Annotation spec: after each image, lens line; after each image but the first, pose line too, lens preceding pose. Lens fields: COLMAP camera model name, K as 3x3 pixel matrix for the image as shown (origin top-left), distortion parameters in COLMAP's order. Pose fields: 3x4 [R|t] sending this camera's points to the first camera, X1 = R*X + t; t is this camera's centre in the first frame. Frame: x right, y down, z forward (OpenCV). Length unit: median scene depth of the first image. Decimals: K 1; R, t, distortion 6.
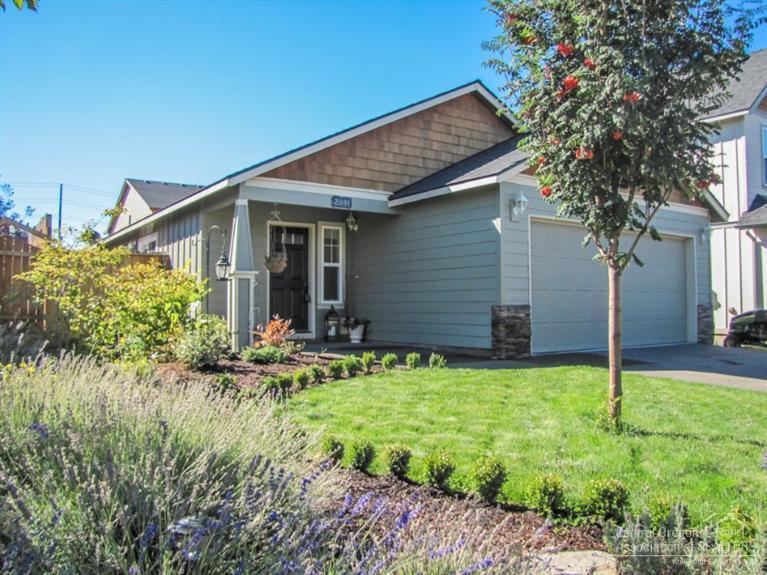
lens RADIAL K [[640.0, 0, 383.5], [0, 640.0, 287.5], [0, 0, 1]] dist [-0.175049, 0.144448]
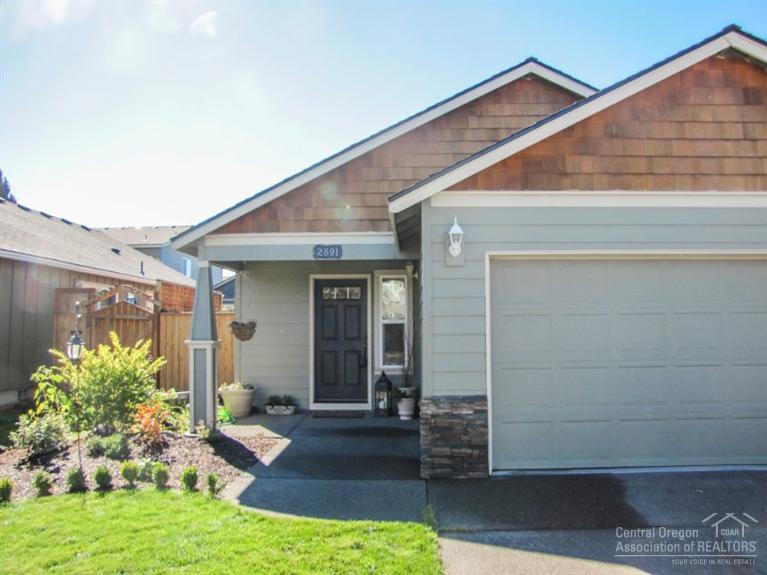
lens RADIAL K [[640.0, 0, 383.5], [0, 640.0, 287.5], [0, 0, 1]] dist [-0.175049, 0.144448]
pose [[0.809510, -0.047750, -0.585162, 0.474056], [0.023248, 0.998512, -0.049320, -0.046581], [0.586646, 0.026321, 0.809416, 0.386198]]
